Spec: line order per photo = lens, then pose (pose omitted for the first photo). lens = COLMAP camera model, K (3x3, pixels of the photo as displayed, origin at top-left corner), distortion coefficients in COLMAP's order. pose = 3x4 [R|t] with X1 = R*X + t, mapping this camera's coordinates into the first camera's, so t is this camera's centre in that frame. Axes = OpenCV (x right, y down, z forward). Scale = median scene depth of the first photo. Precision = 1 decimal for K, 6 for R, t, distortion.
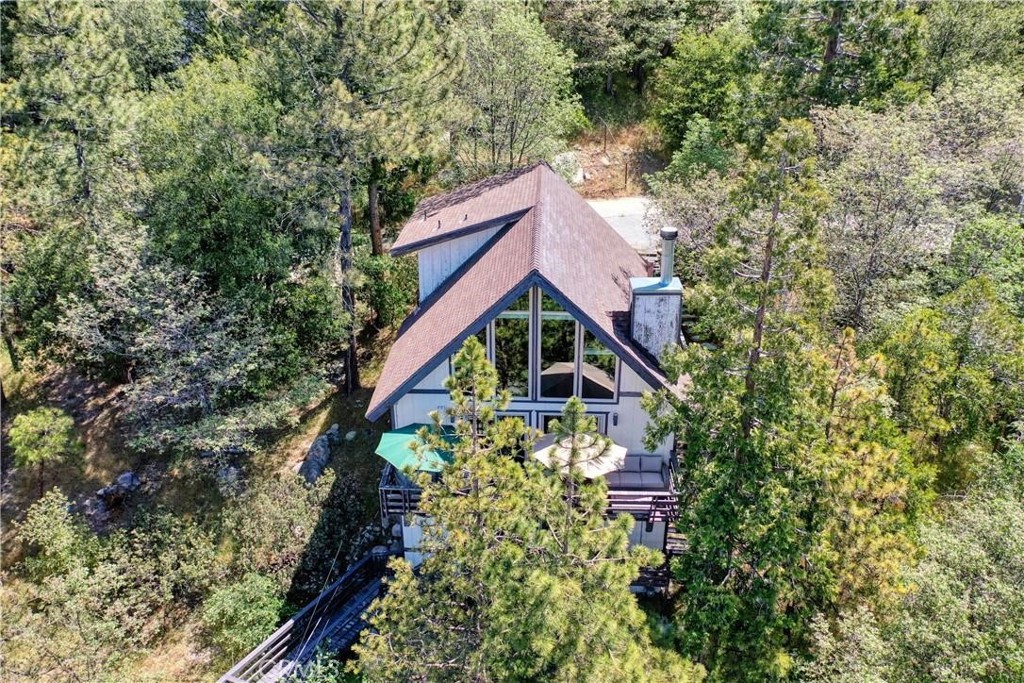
lens RADIAL K [[800.8, 0, 512.0], [0, 800.8, 341.5], [0, 0, 1]] dist [-0.007299, 0.001736]
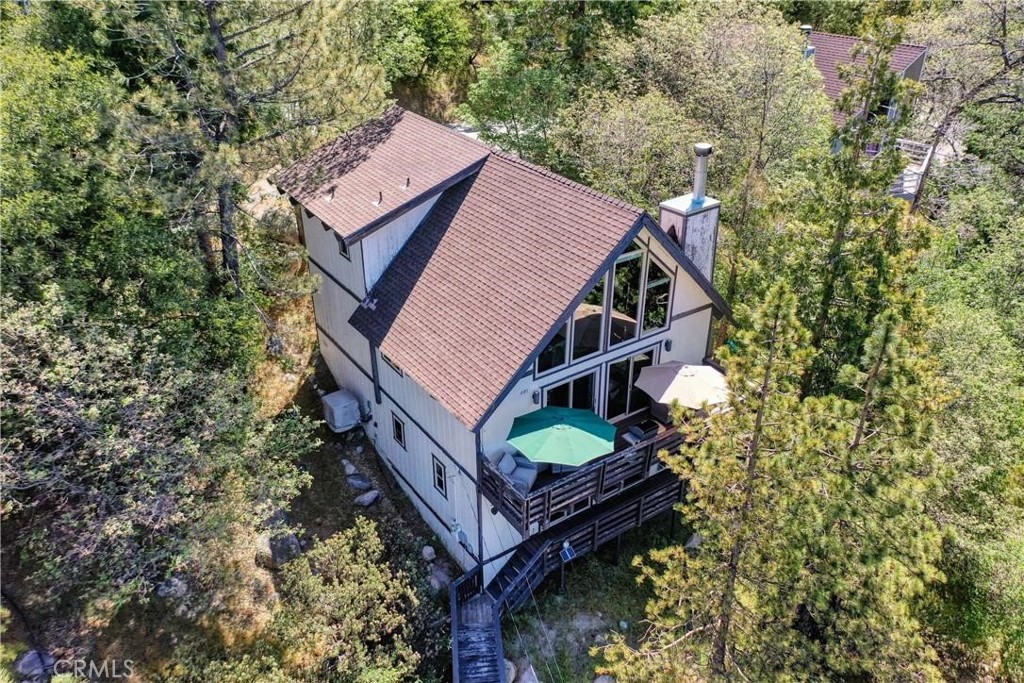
lens RADIAL K [[800.8, 0, 512.0], [0, 800.8, 341.5], [0, 0, 1]] dist [-0.007299, 0.001736]
pose [[0.788667, -0.297569, 0.538012, -0.568165], [0.254910, 0.954575, 0.154297, -0.113211], [-0.559487, 0.015455, 0.828695, 0.273115]]
